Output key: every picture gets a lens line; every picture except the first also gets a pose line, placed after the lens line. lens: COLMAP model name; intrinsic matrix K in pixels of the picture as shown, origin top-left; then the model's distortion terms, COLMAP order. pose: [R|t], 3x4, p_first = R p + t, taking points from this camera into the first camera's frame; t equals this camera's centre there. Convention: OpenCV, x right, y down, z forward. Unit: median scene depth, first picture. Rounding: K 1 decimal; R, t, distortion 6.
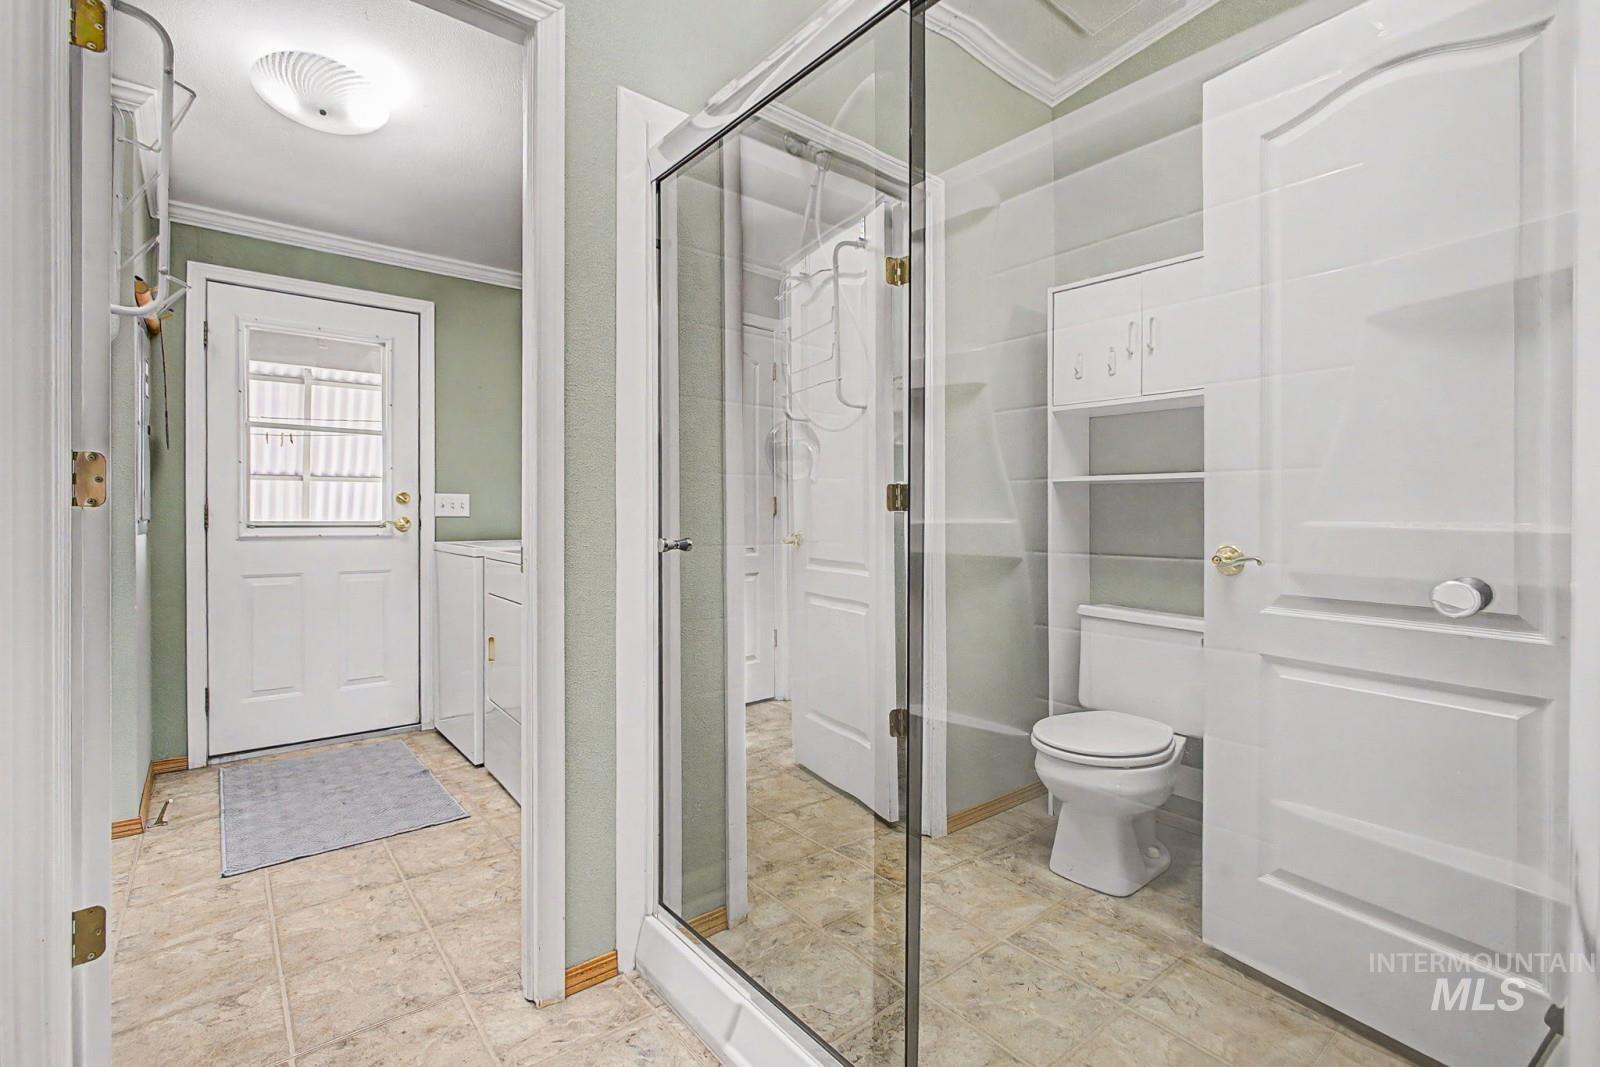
lens RADIAL K [[737.7, 0, 805.3], [0, 737.7, 524.8], [0, 0, 1]] dist [-0.002666, -0.001346]
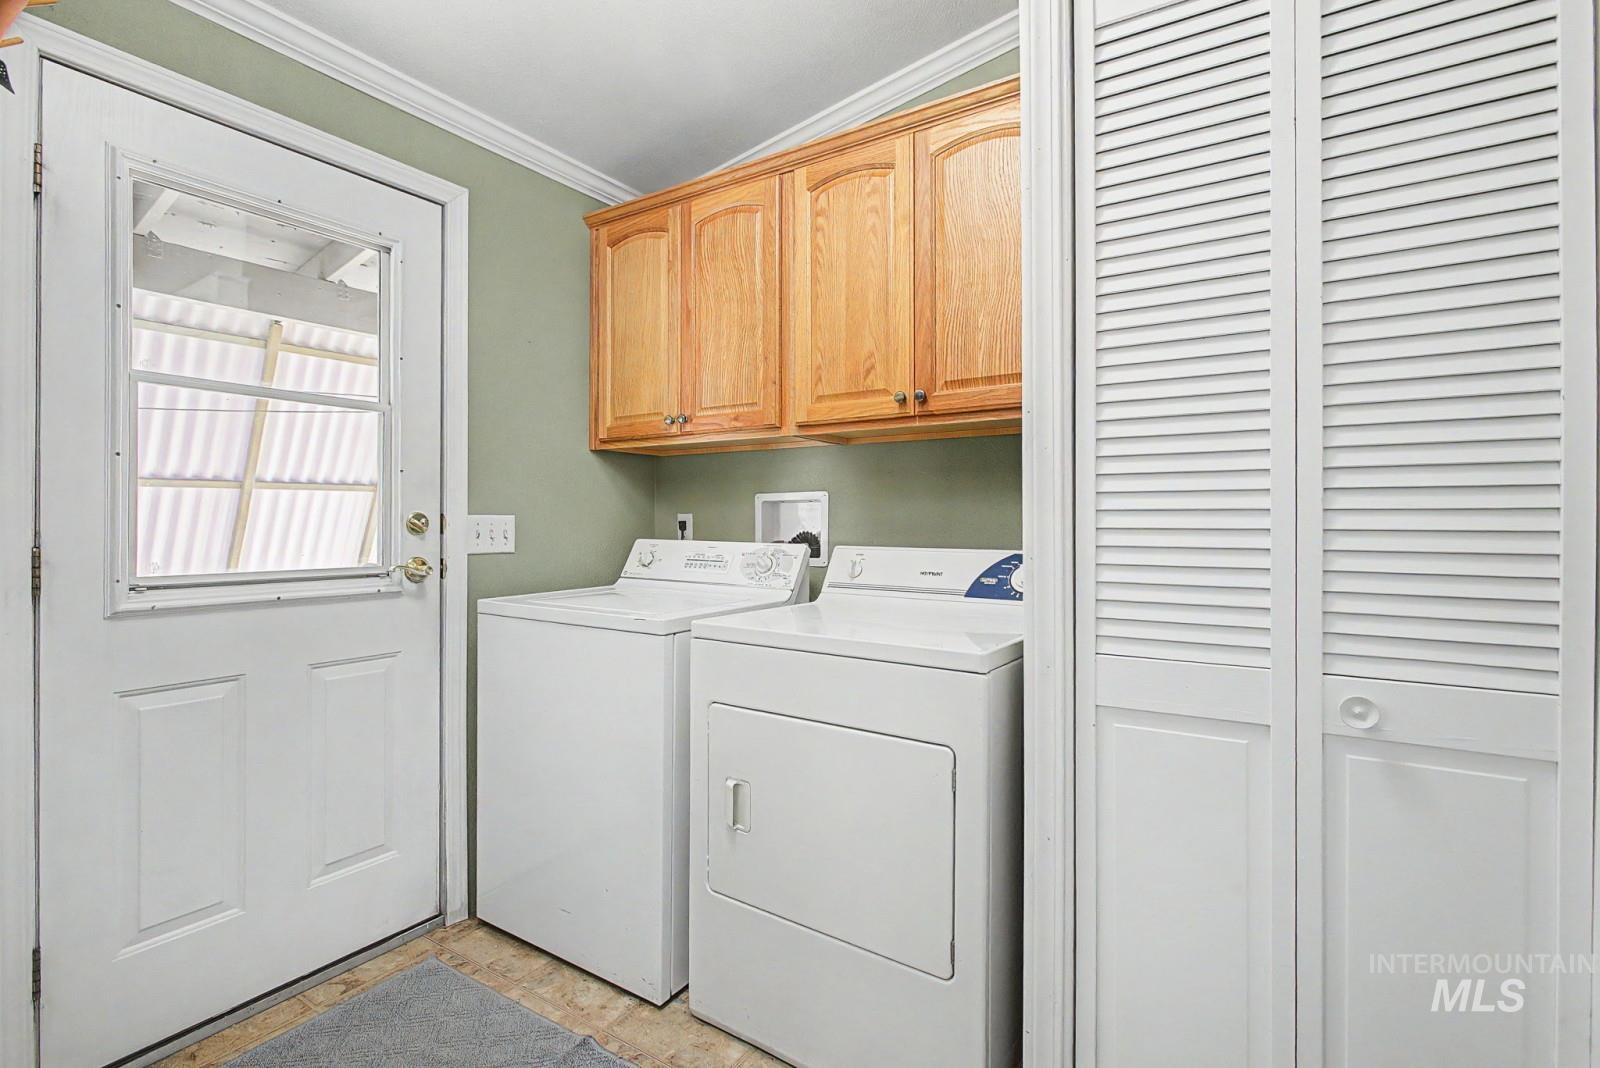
lens RADIAL K [[737.7, 0, 798.9], [0, 737.7, 522.3], [0, 0, 1]] dist [-0.002666, -0.001346]
pose [[0.948708, -0.000645, 0.316154, -0.457604], [0.003596, 0.999955, -0.008751, -0.032039], [-0.316134, 0.009439, 0.948668, 0.377459]]
